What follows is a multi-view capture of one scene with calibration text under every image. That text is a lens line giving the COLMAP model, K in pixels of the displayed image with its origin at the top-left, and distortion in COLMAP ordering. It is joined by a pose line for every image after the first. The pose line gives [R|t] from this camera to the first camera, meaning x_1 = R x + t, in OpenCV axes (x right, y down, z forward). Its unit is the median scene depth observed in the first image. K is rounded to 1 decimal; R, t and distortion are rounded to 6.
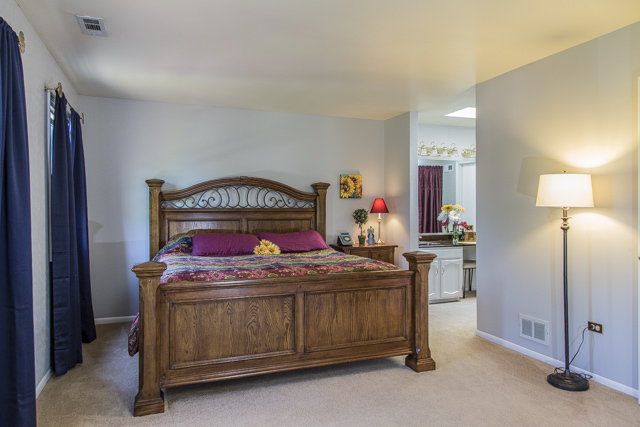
lens RADIAL K [[430.9, 0, 318.2], [0, 430.9, 212.5], [0, 0, 1]] dist [0.009796, -0.008440]
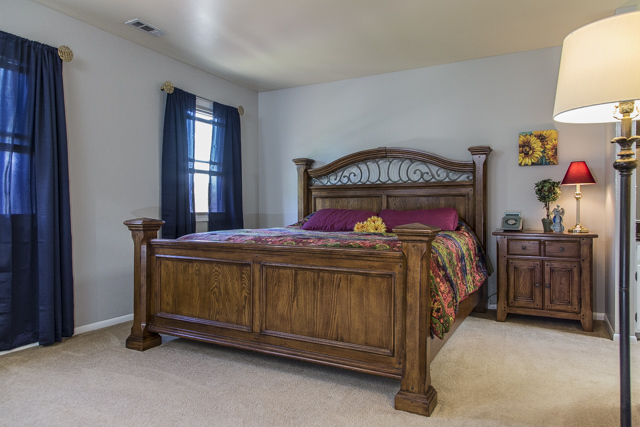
lens RADIAL K [[430.9, 0, 320.4], [0, 430.9, 213.5], [0, 0, 1]] dist [0.009796, -0.008440]
pose [[0.660742, 0.009141, -0.750557, 0.465532], [-0.007745, 0.999956, 0.005361, 0.055039], [0.750573, 0.002271, 0.660783, 0.356190]]
